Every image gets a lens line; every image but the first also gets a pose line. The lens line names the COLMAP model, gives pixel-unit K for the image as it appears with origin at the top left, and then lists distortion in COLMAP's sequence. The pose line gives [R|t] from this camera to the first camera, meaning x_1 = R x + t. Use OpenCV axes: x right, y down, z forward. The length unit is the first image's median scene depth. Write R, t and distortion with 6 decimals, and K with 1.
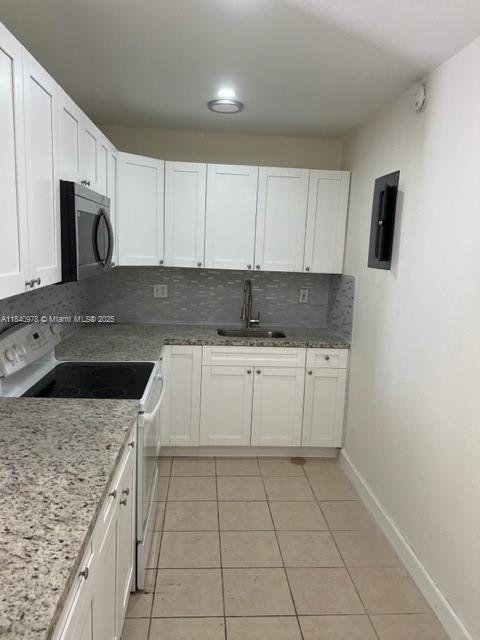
lens RADIAL K [[490.8, 0, 238.3], [0, 490.8, 323.0], [0, 0, 1]] dist [0.109124, -0.167250]
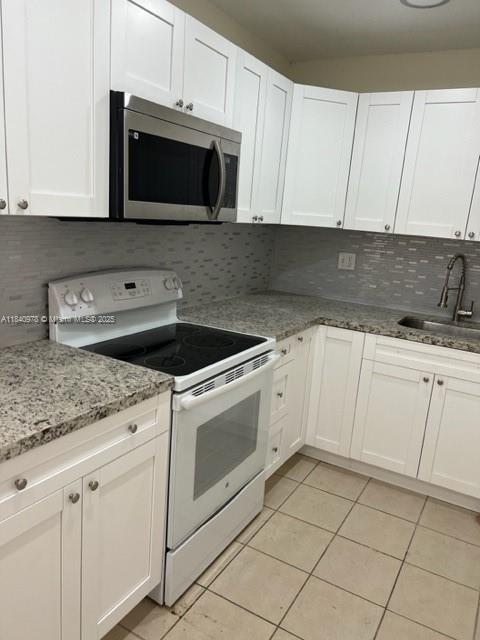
lens RADIAL K [[490.8, 0, 238.3], [0, 490.8, 323.0], [0, 0, 1]] dist [0.109124, -0.167250]
pose [[0.827776, 0.148176, -0.541139, 0.177212], [-0.130772, 0.988886, 0.070738, 0.002448], [0.545606, 0.012211, 0.837953, 0.242331]]
